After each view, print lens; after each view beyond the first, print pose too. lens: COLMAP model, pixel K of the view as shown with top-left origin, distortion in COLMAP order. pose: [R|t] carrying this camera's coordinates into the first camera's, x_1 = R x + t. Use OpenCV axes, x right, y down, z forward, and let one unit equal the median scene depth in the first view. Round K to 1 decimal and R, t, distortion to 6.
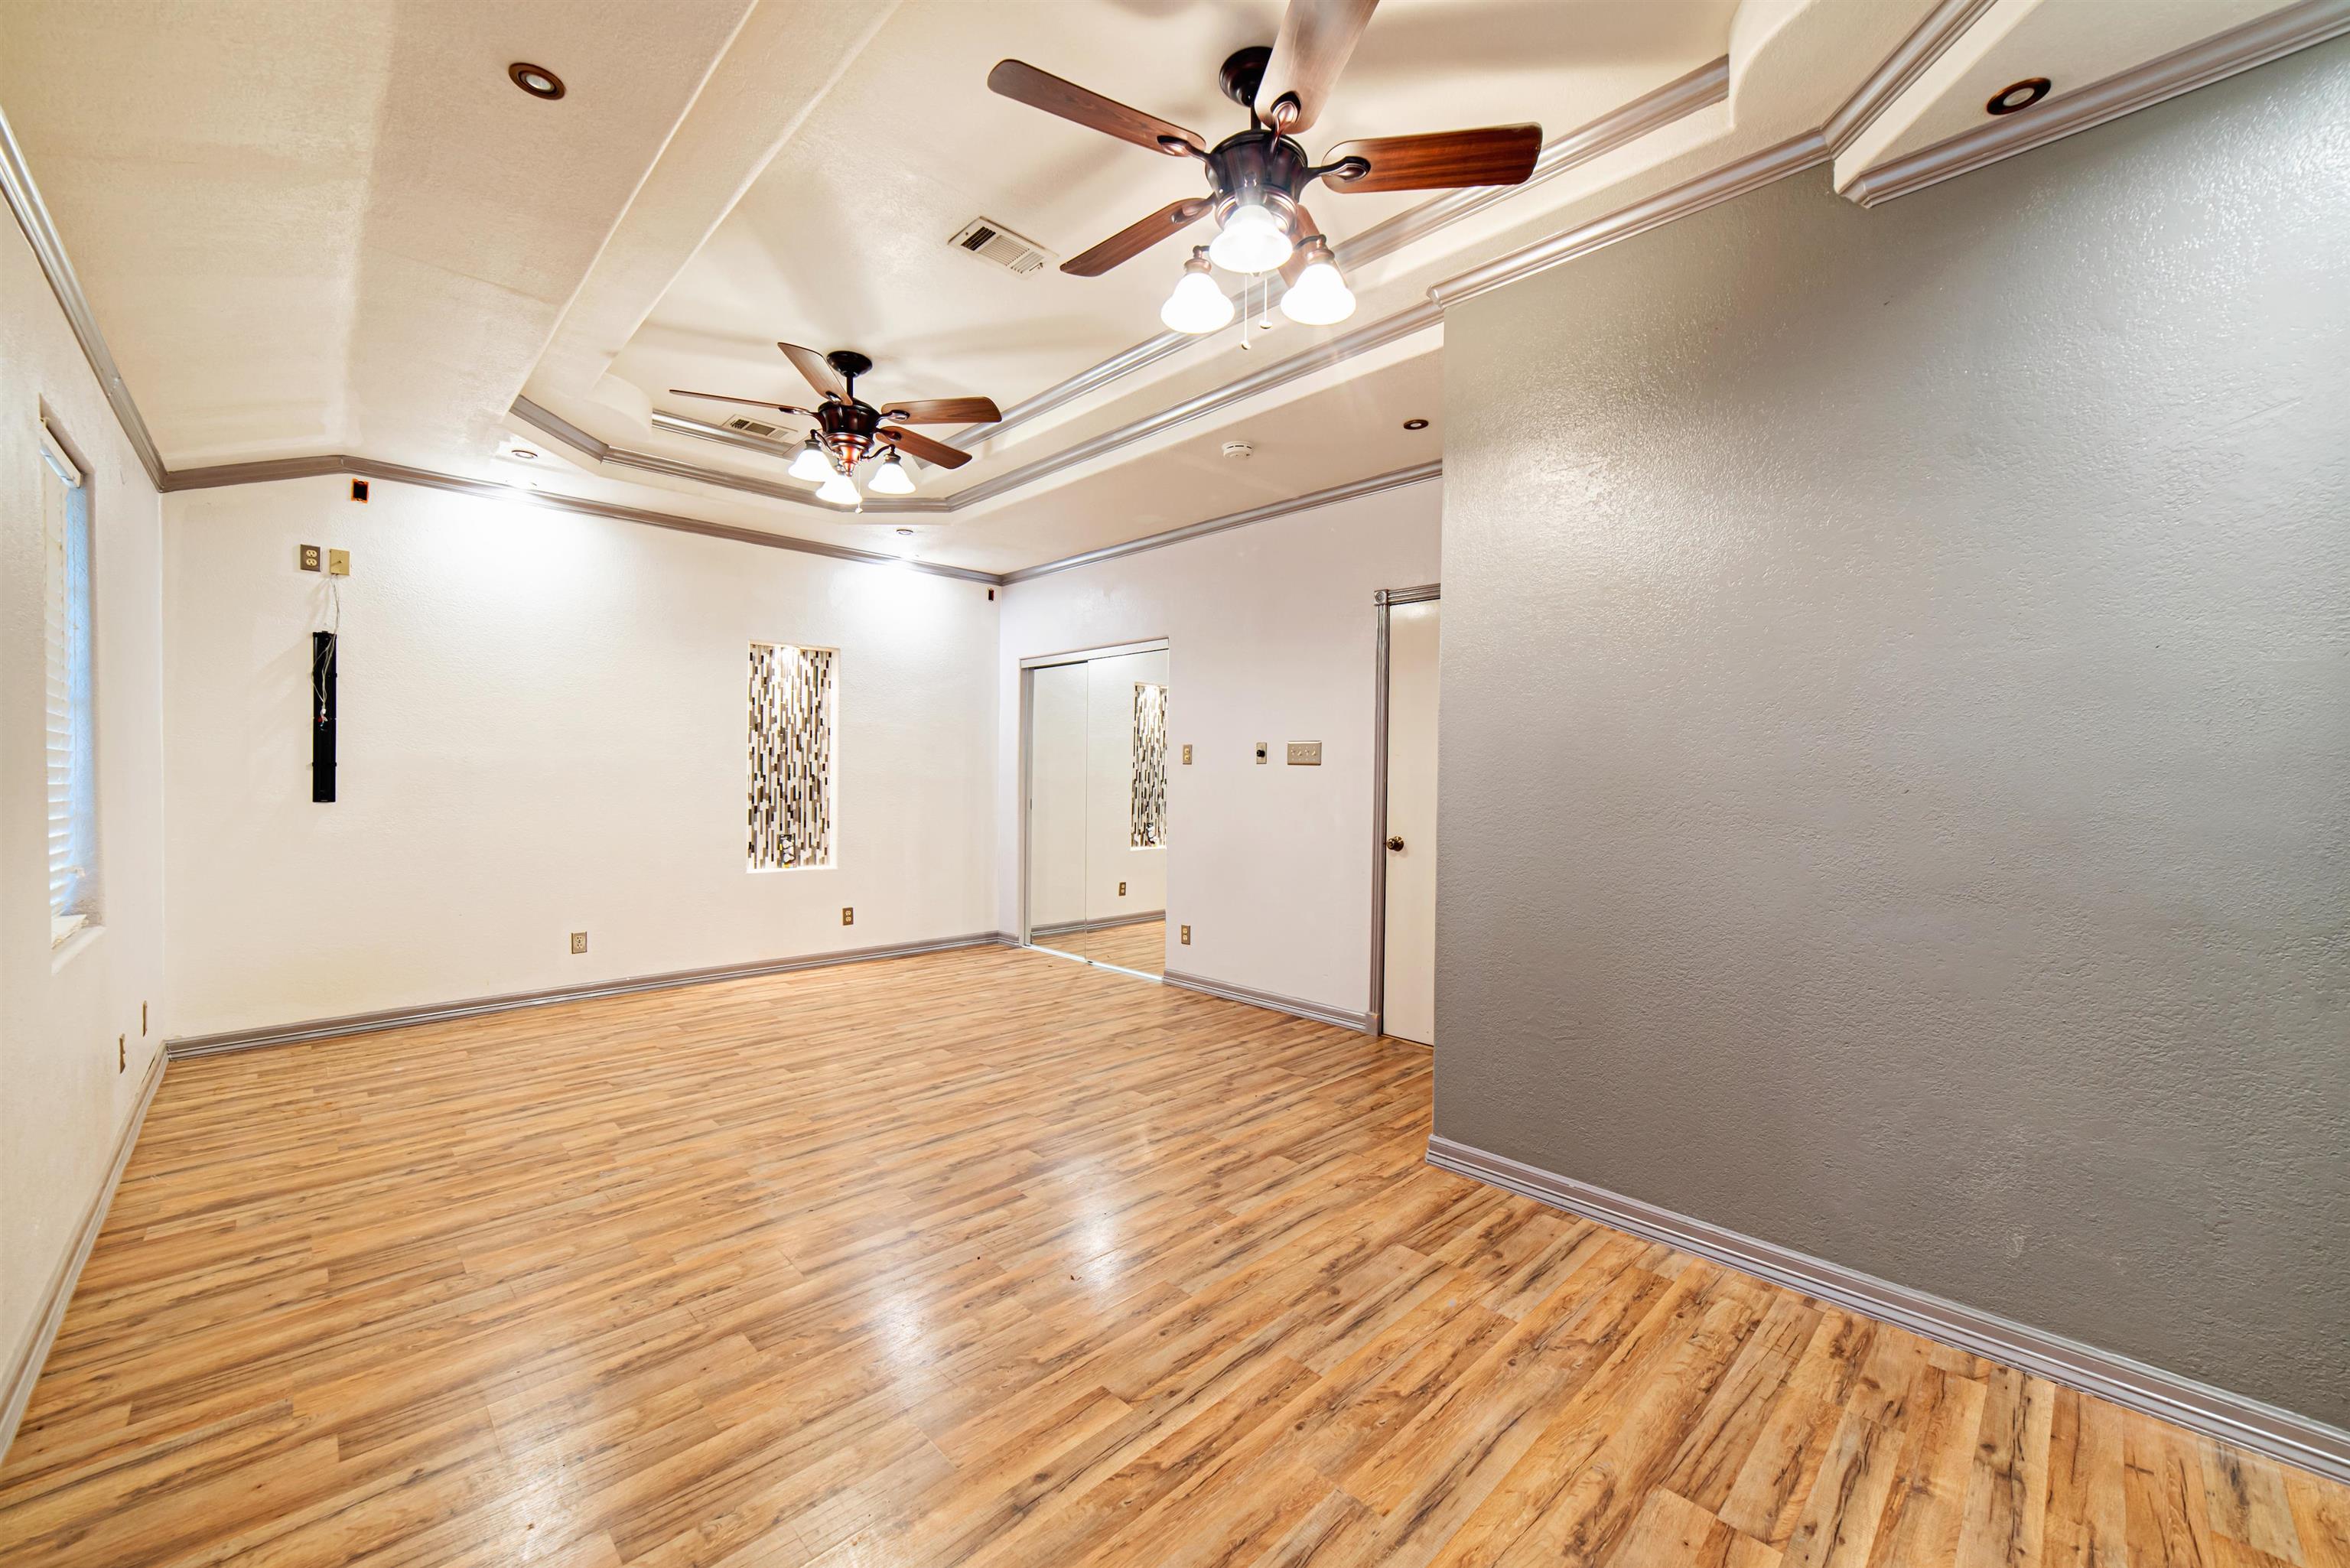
lens RADIAL K [[911.9, 0, 1180.5], [0, 911.9, 788.8], [0, 0, 1]] dist [-0.019157, 0.008199]
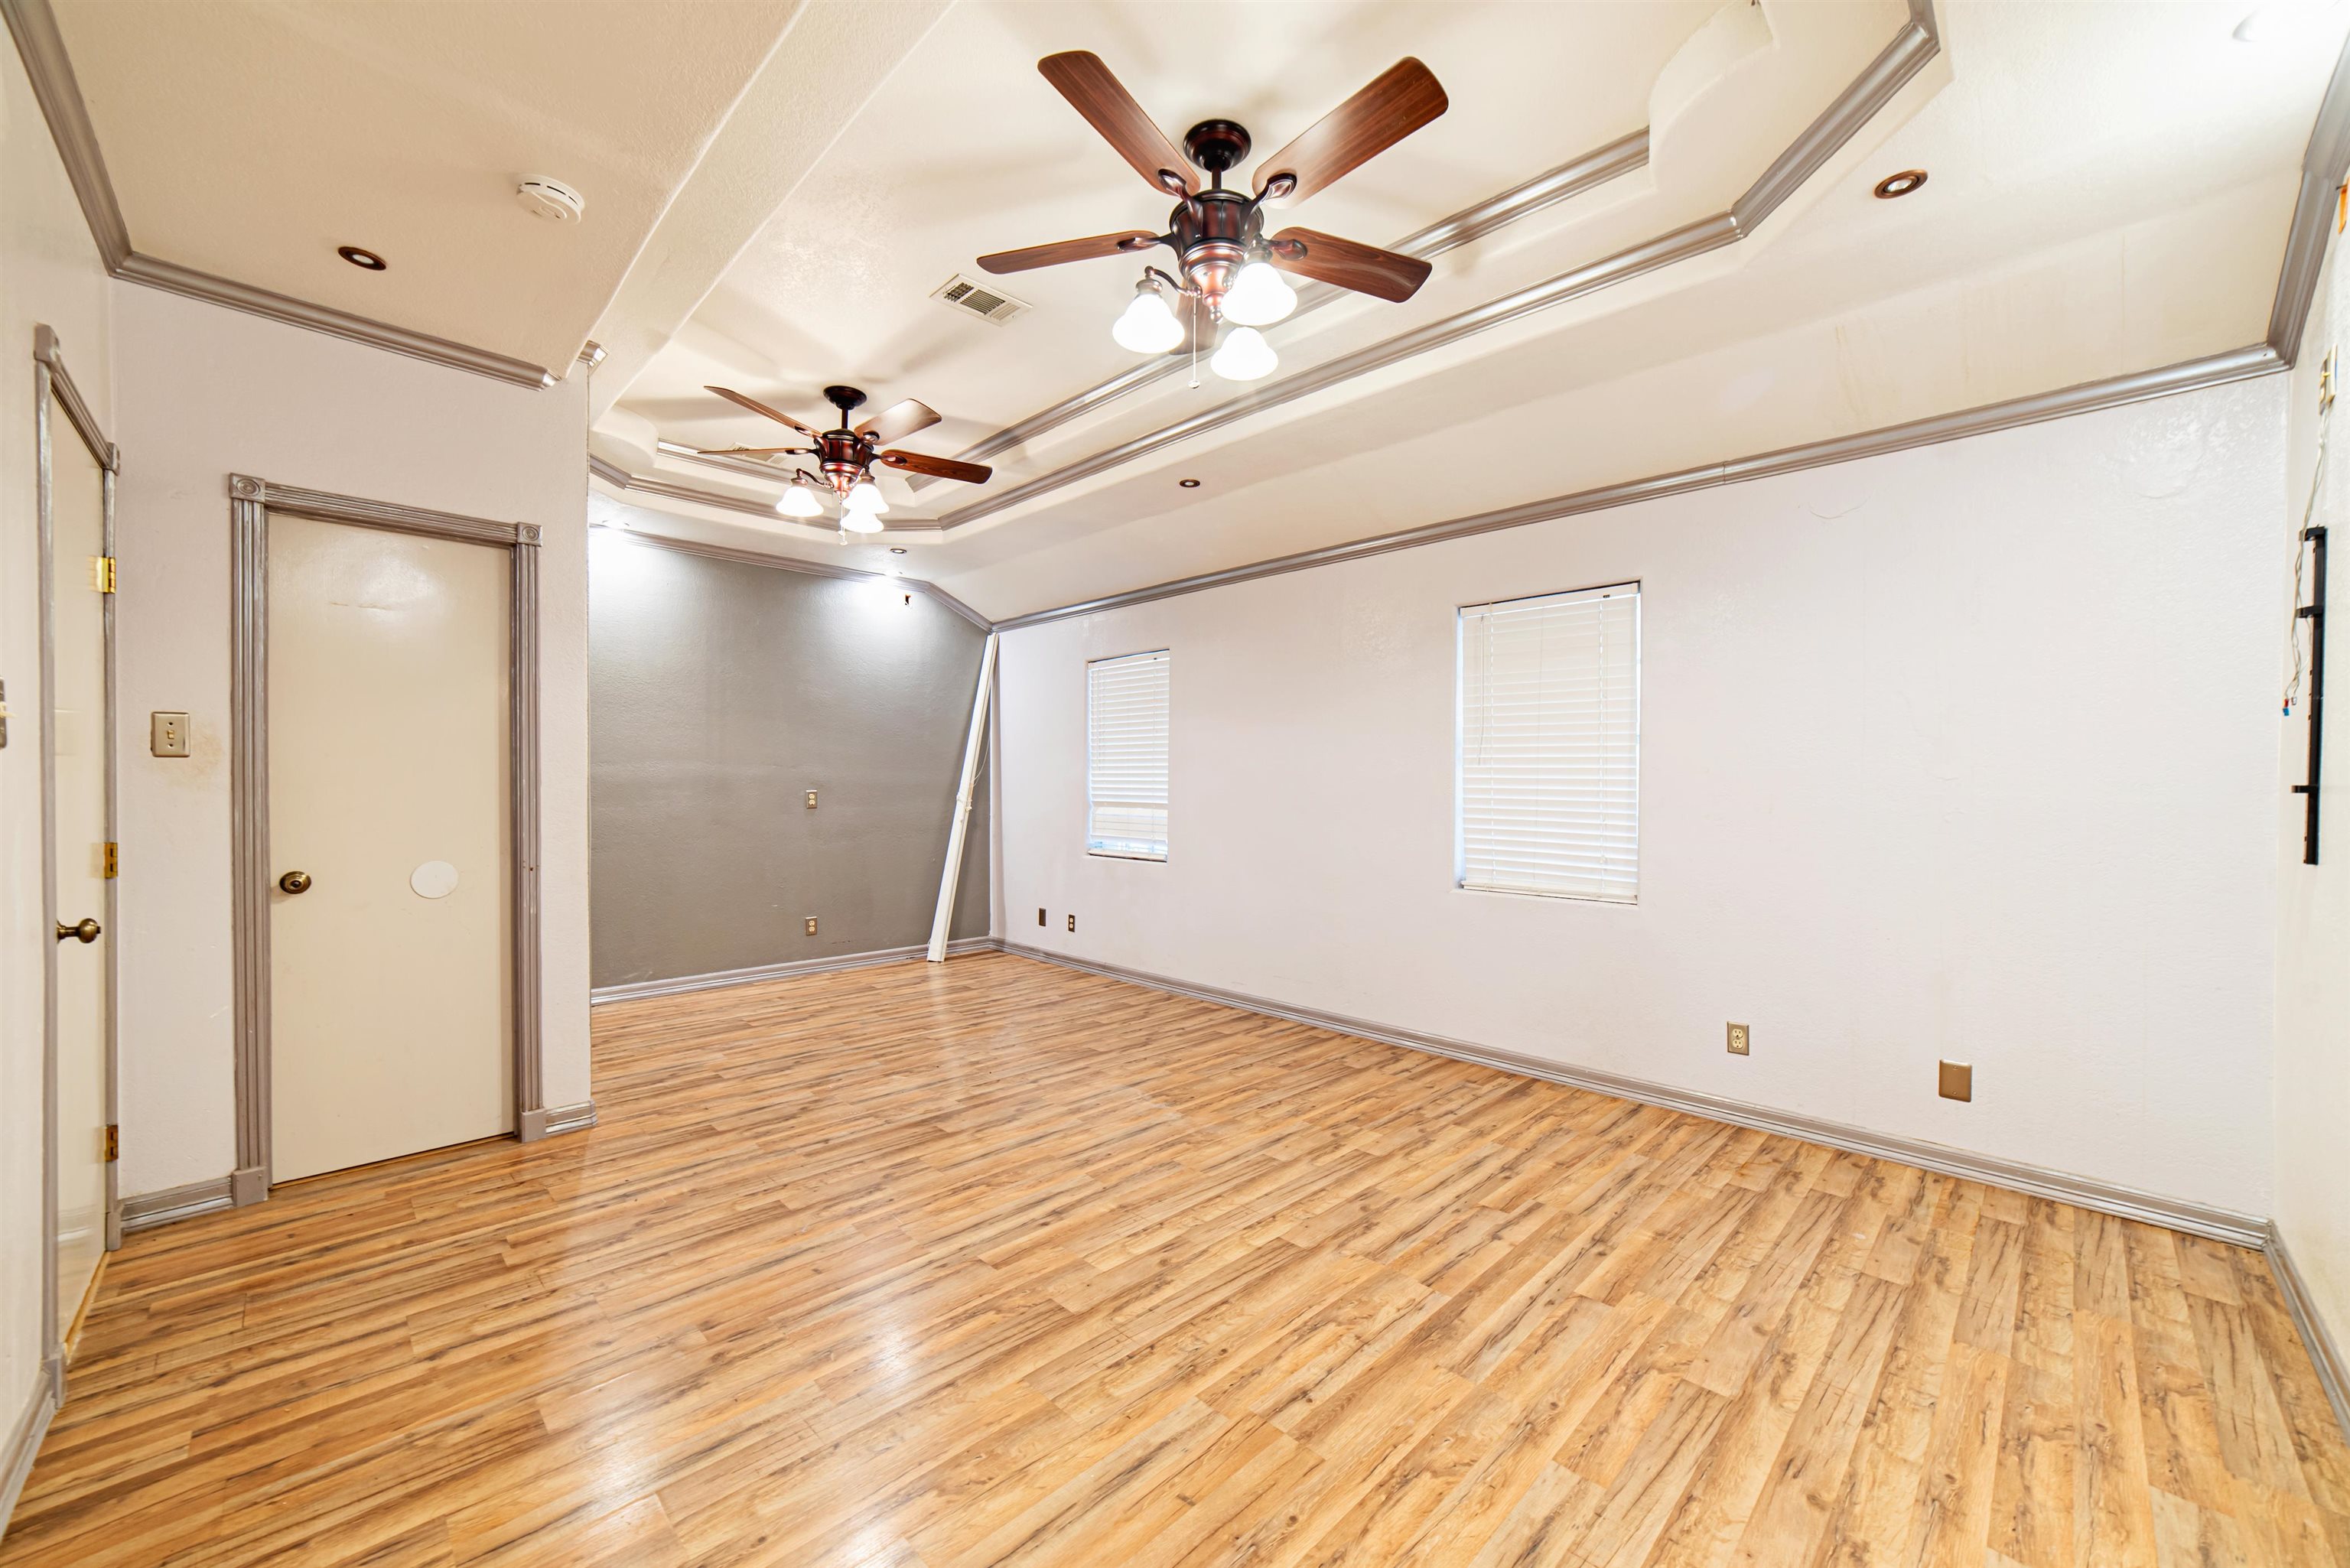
lens RADIAL K [[887.3, 0, 1178.5], [0, 887.3, 790.8], [0, 0, 1]] dist [-0.027216, 0.007151]
pose [[-0.999855, -0.016091, -0.005632, -0.335400], [-0.016229, 0.999545, 0.025443, -0.030747], [0.005220, 0.025531, -0.999660, 1.593142]]
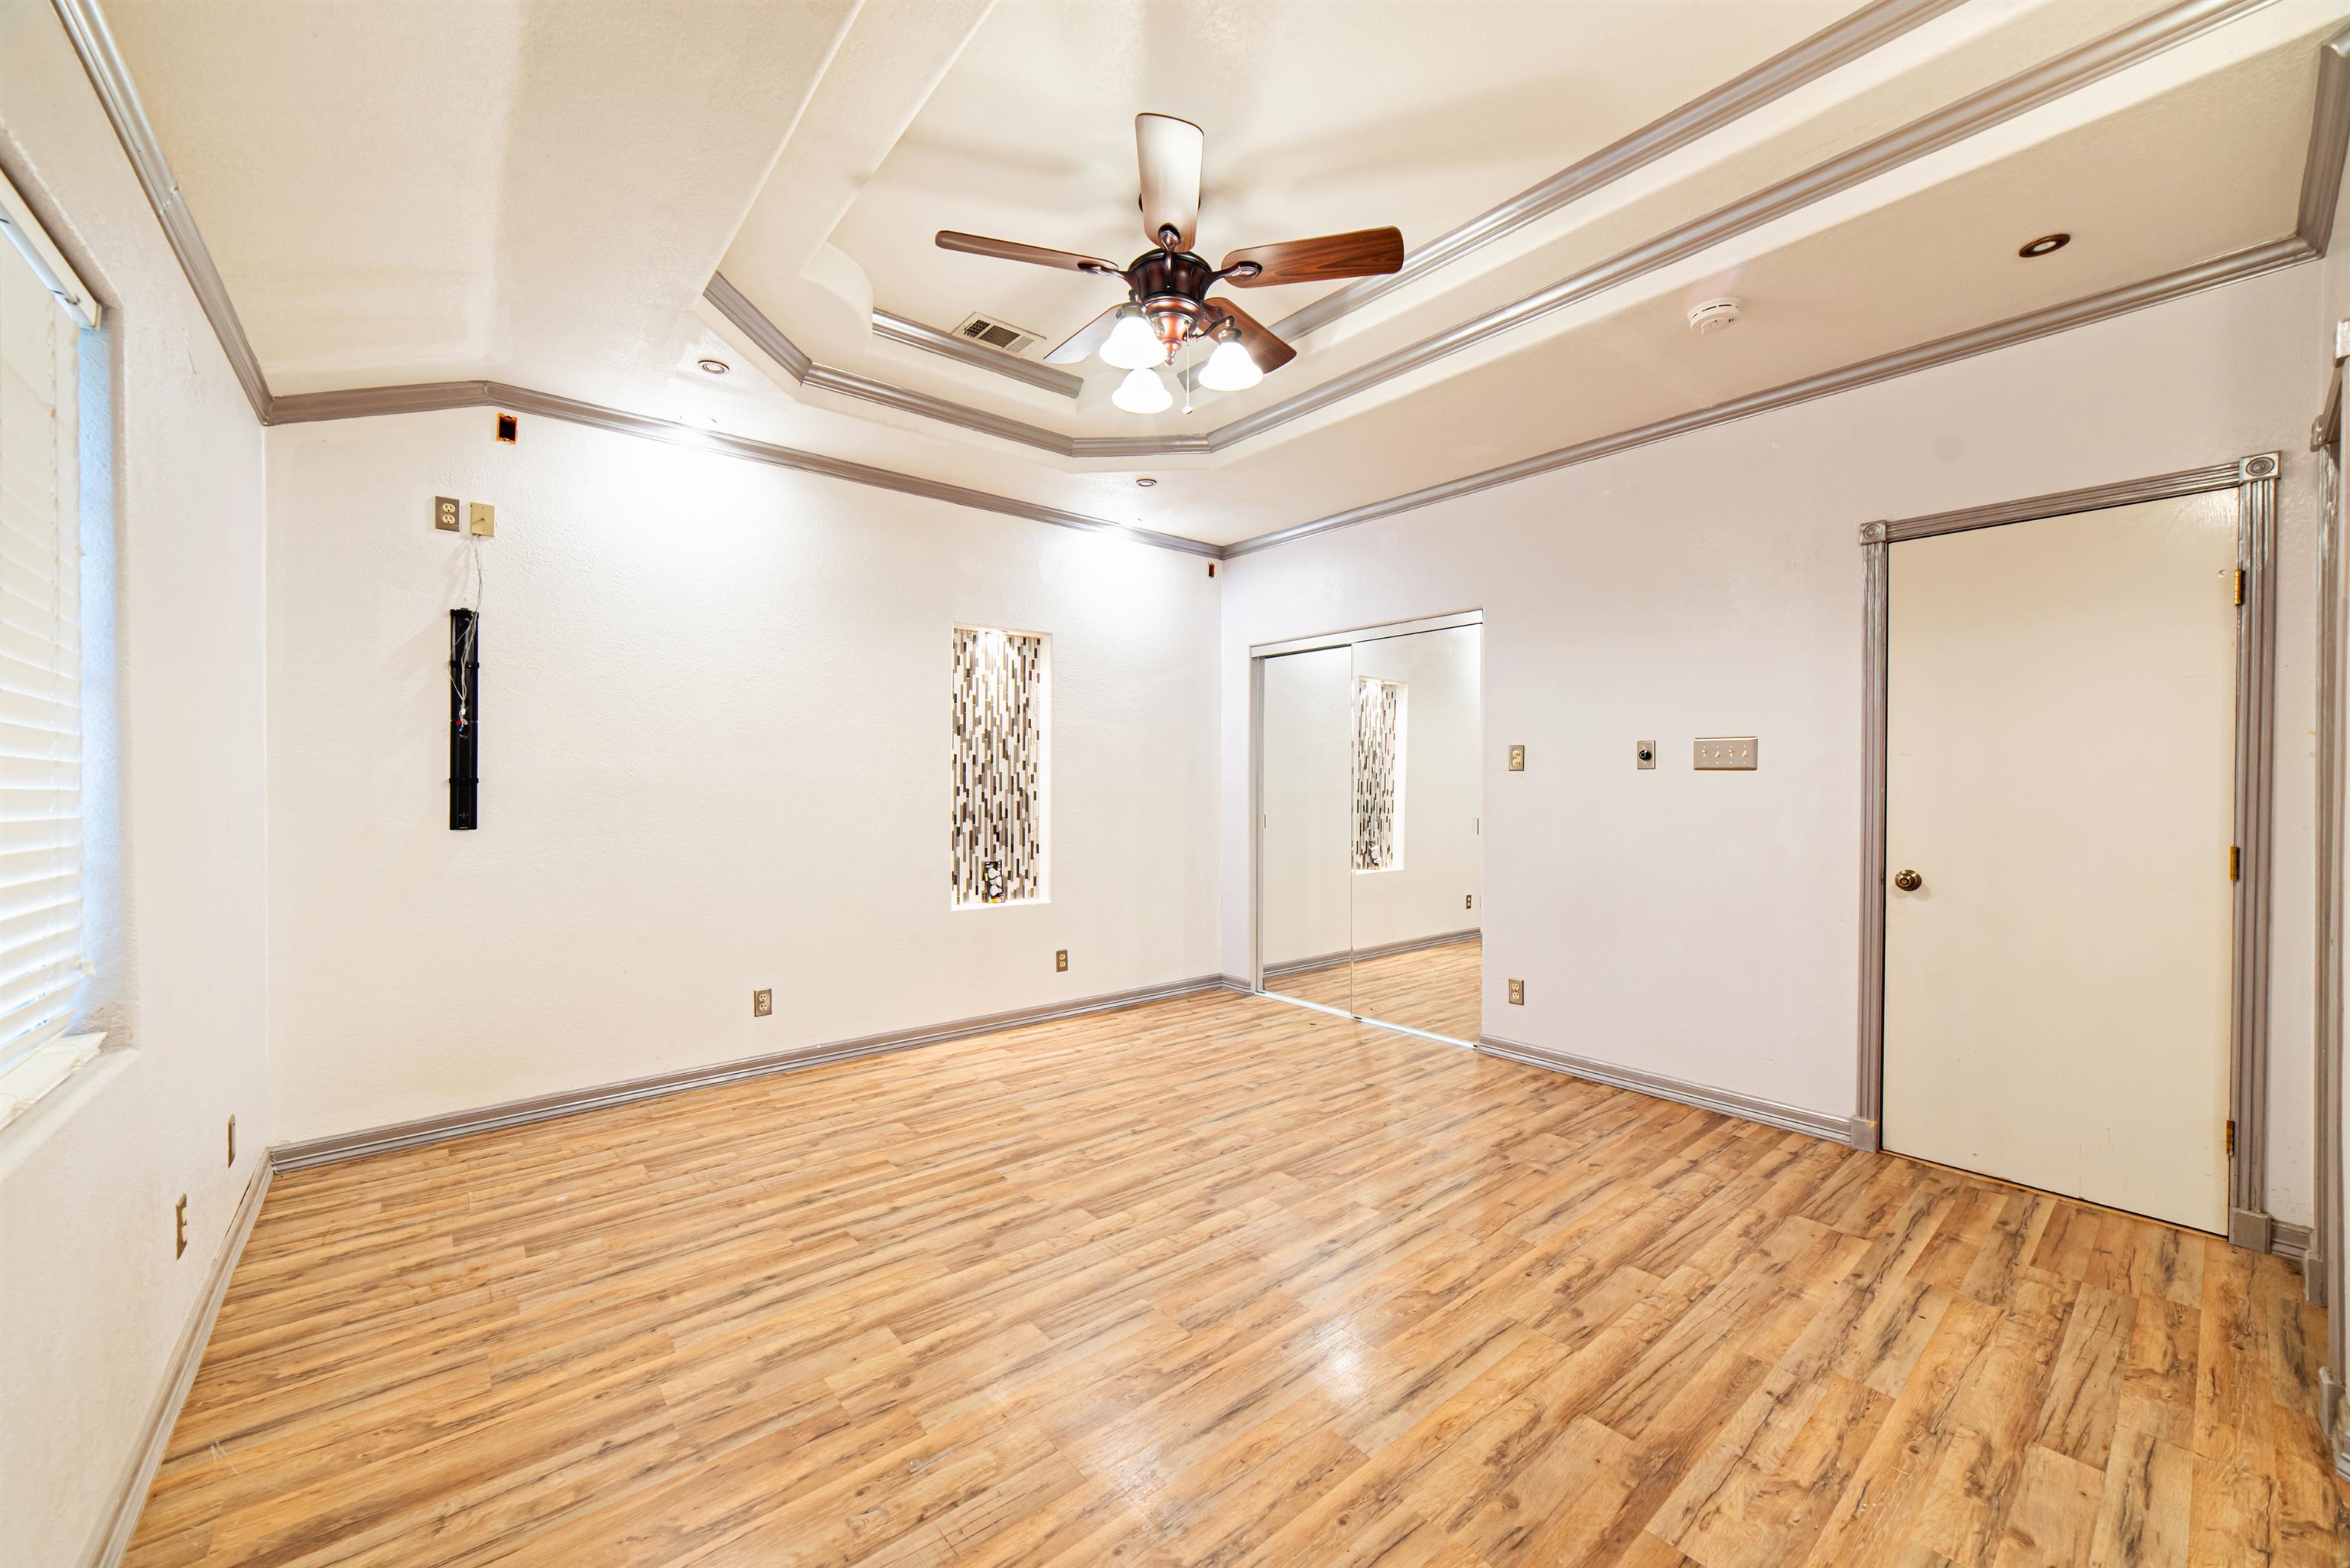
lens RADIAL K [[898.0, 0, 1182.1], [0, 898.0, 789.2], [0, 0, 1]] dist [-0.022200, 0.008638]
pose [[0.997298, -0.008292, -0.072986, -0.303113], [0.007591, 0.999922, -0.009871, -0.008119], [0.073062, 0.009290, 0.997284, 0.310361]]
